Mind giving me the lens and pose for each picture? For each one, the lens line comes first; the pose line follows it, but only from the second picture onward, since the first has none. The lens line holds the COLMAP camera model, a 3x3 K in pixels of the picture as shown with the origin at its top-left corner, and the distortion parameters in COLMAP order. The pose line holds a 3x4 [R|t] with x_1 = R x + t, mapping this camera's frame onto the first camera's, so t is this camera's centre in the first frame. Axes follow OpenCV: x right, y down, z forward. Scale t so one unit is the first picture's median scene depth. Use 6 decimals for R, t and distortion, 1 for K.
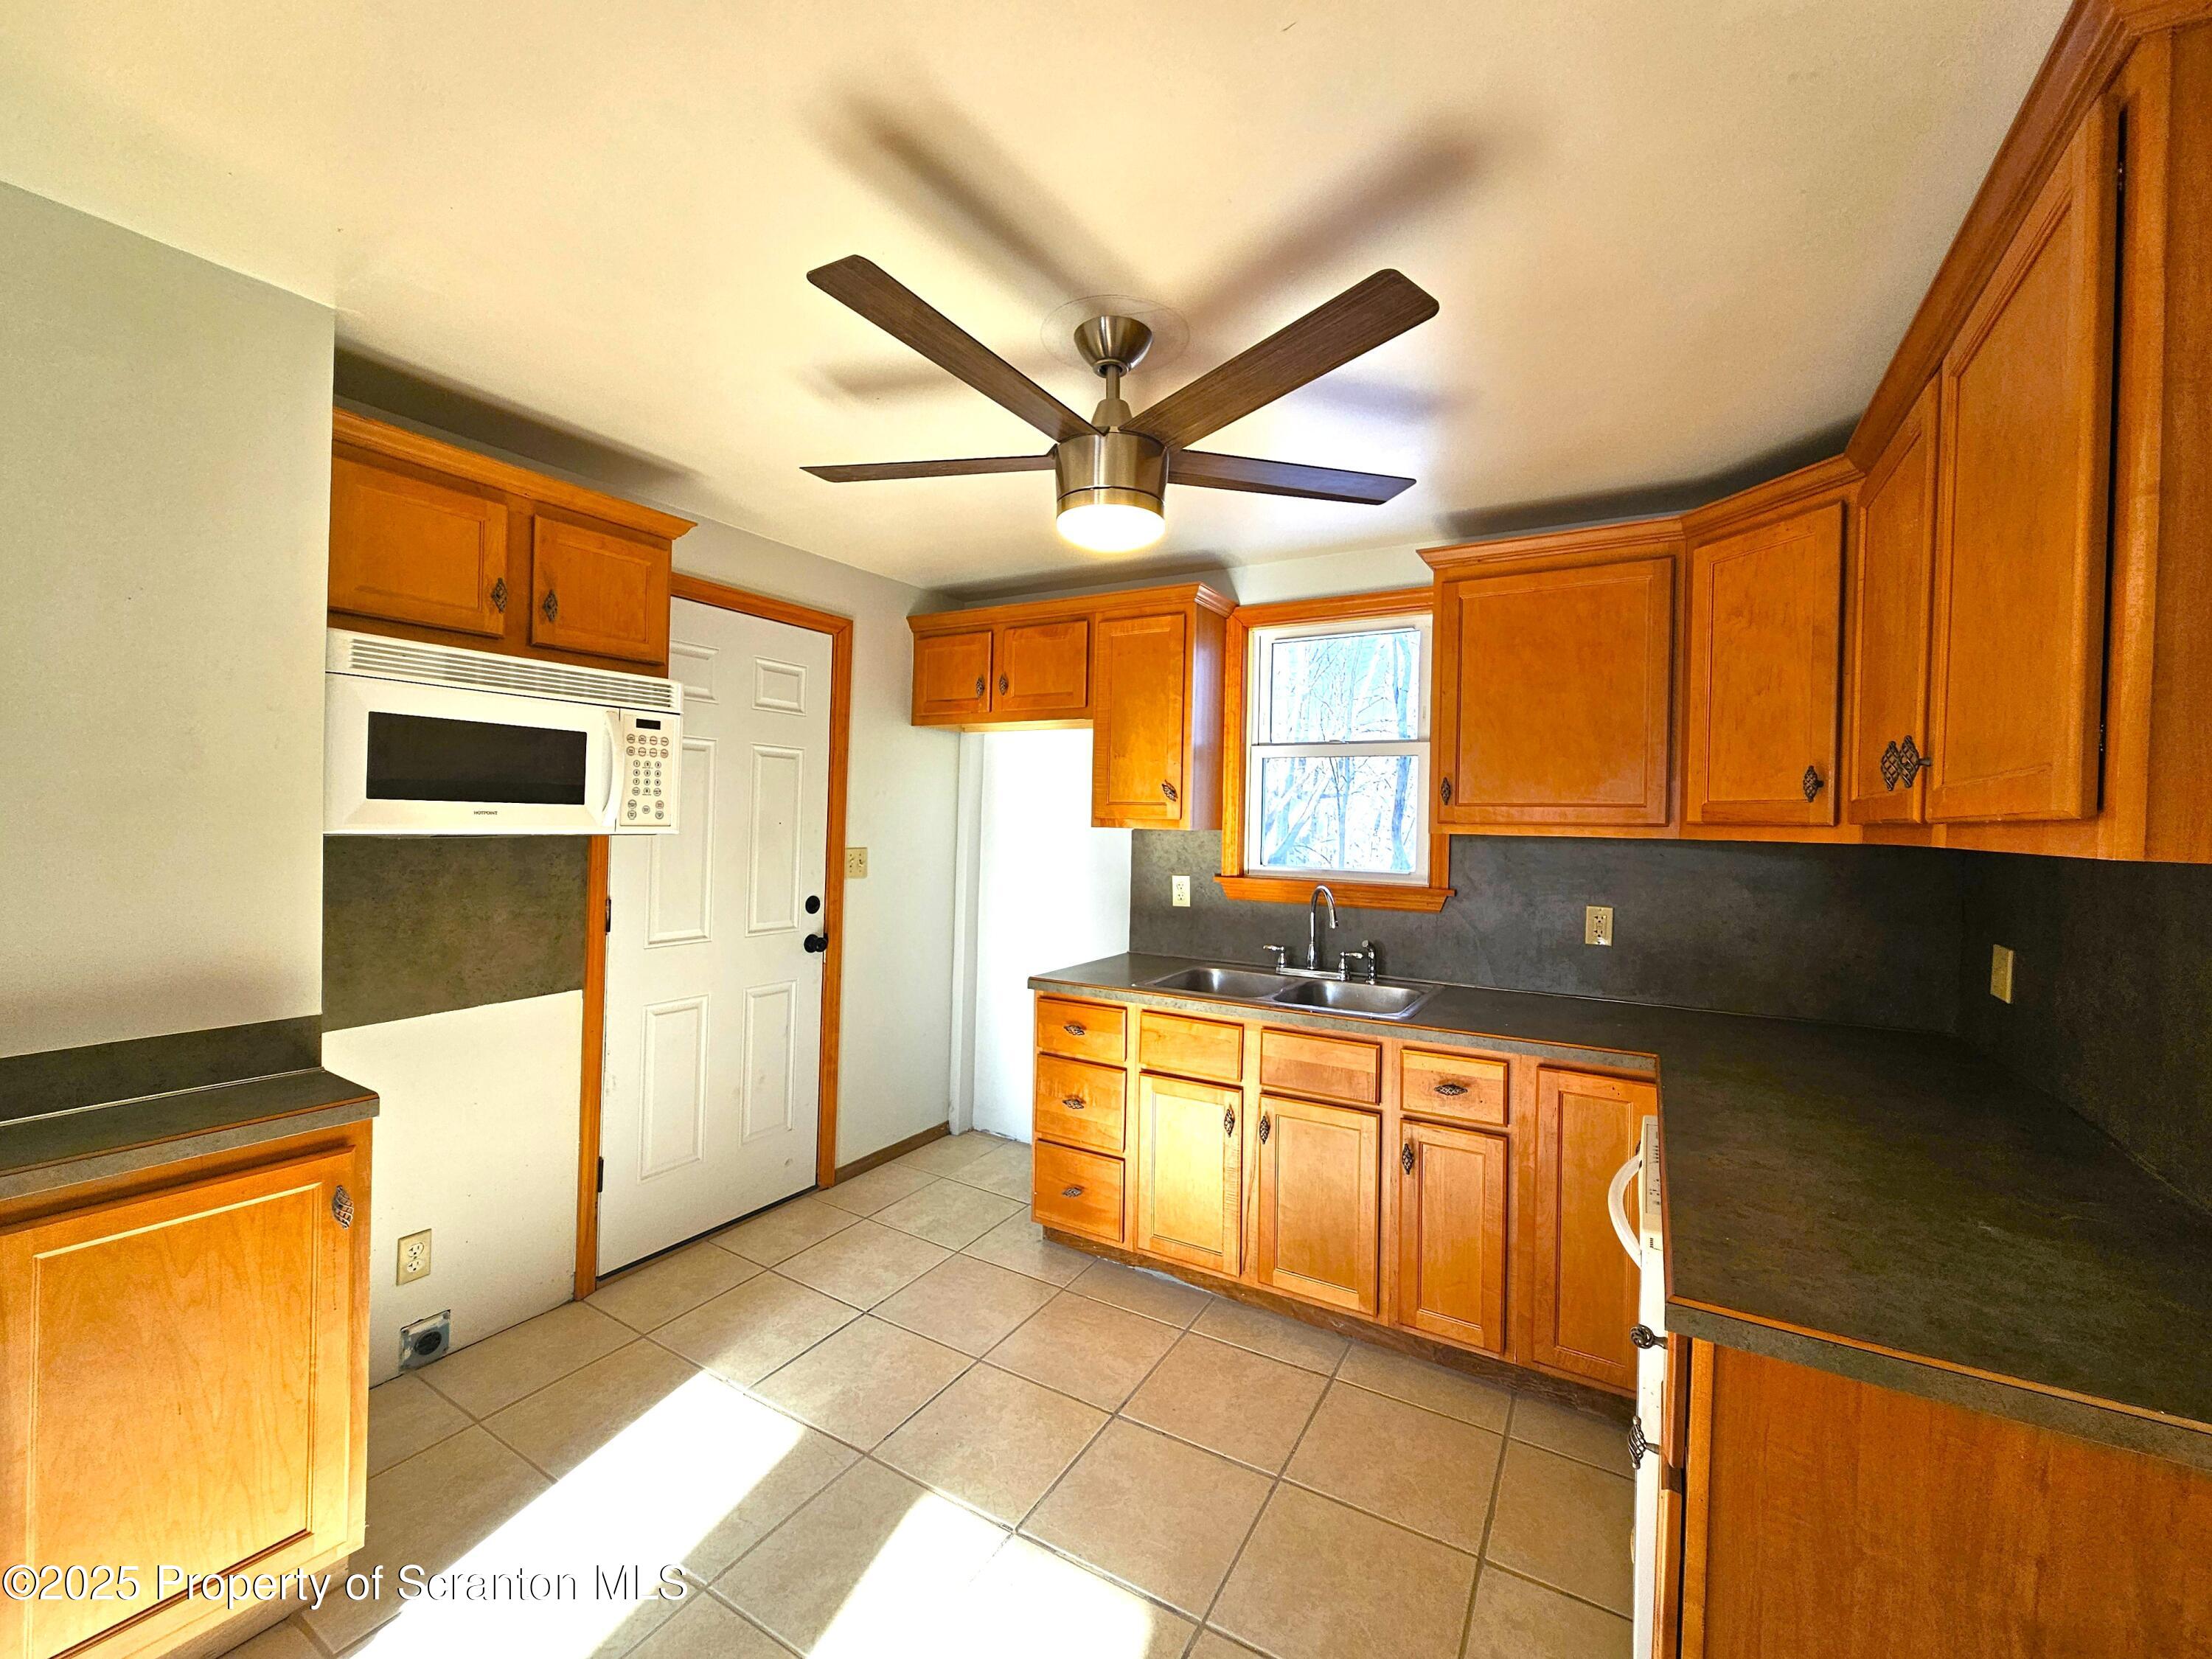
lens RADIAL K [[901.3, 0, 1107.1], [0, 901.3, 831.6], [0, 0, 1]] dist [0.000377, -0.000454]
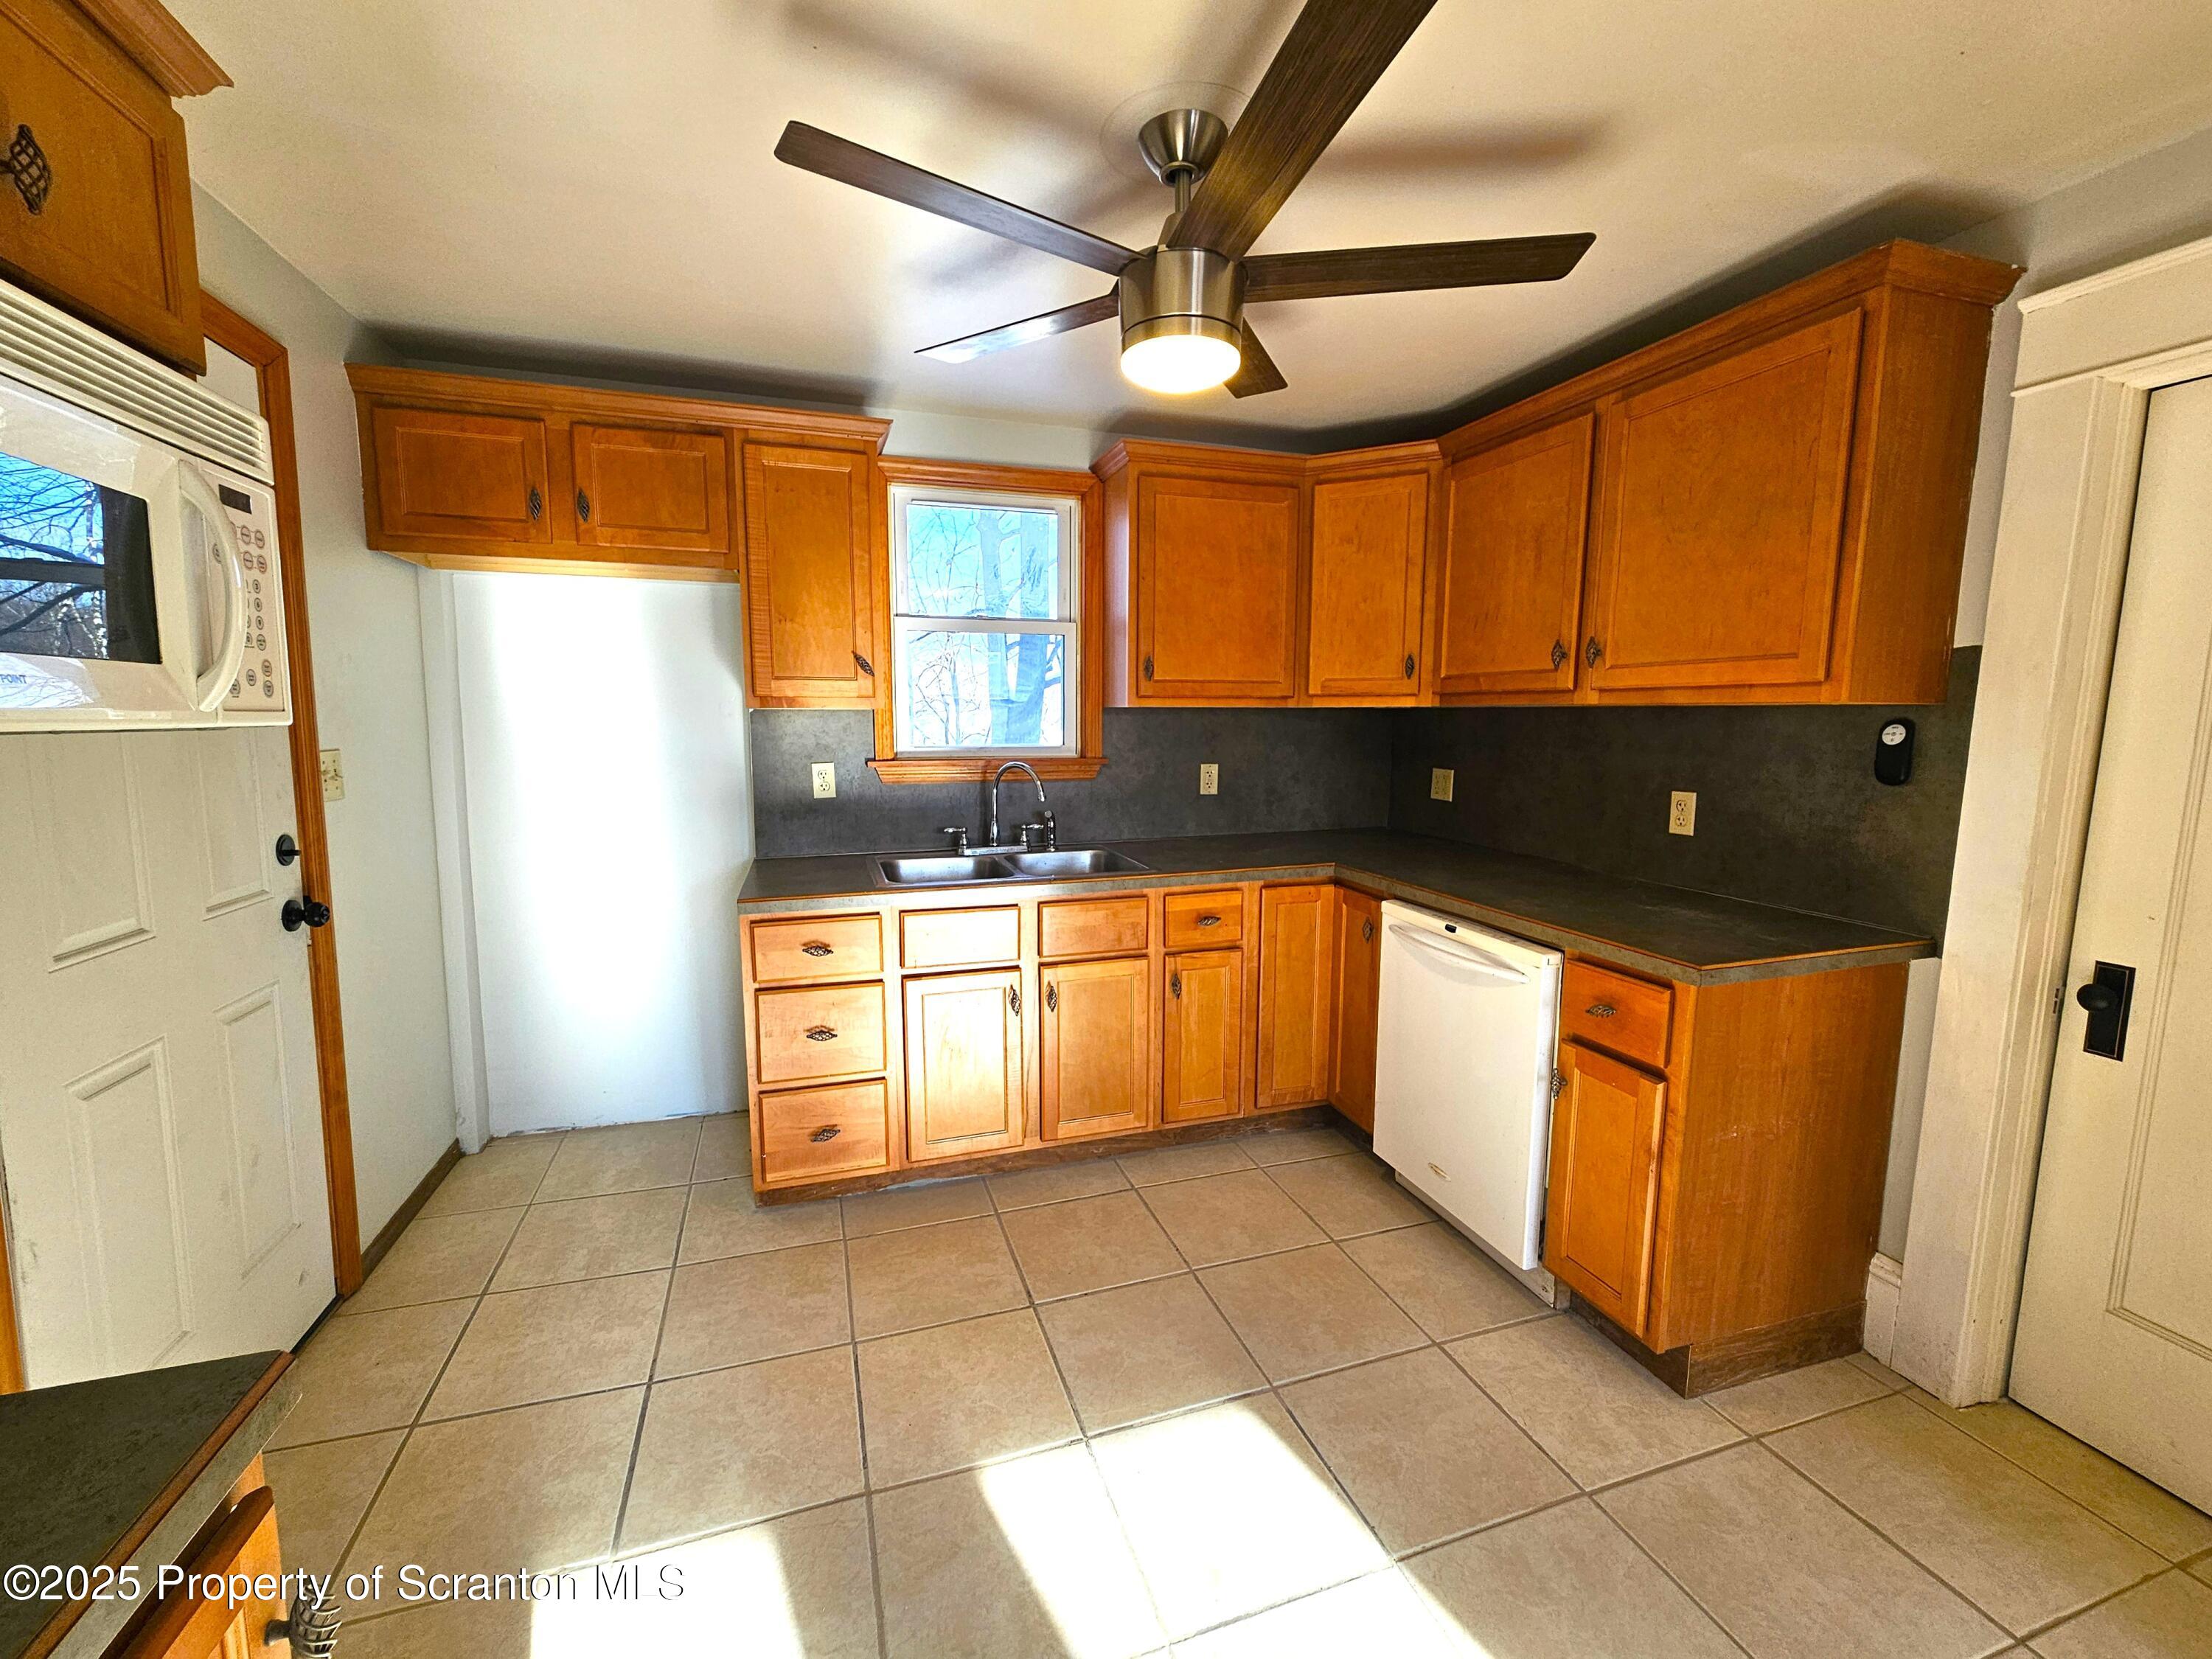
lens RADIAL K [[901.3, 0, 1107.1], [0, 901.3, 831.6], [0, 0, 1]] dist [0.000377, -0.000454]
pose [[0.662323, -0.116360, 0.740127, -0.510607], [0.021761, 0.990437, 0.136239, 0.001979], [-0.748902, -0.074128, 0.658522, 0.278480]]
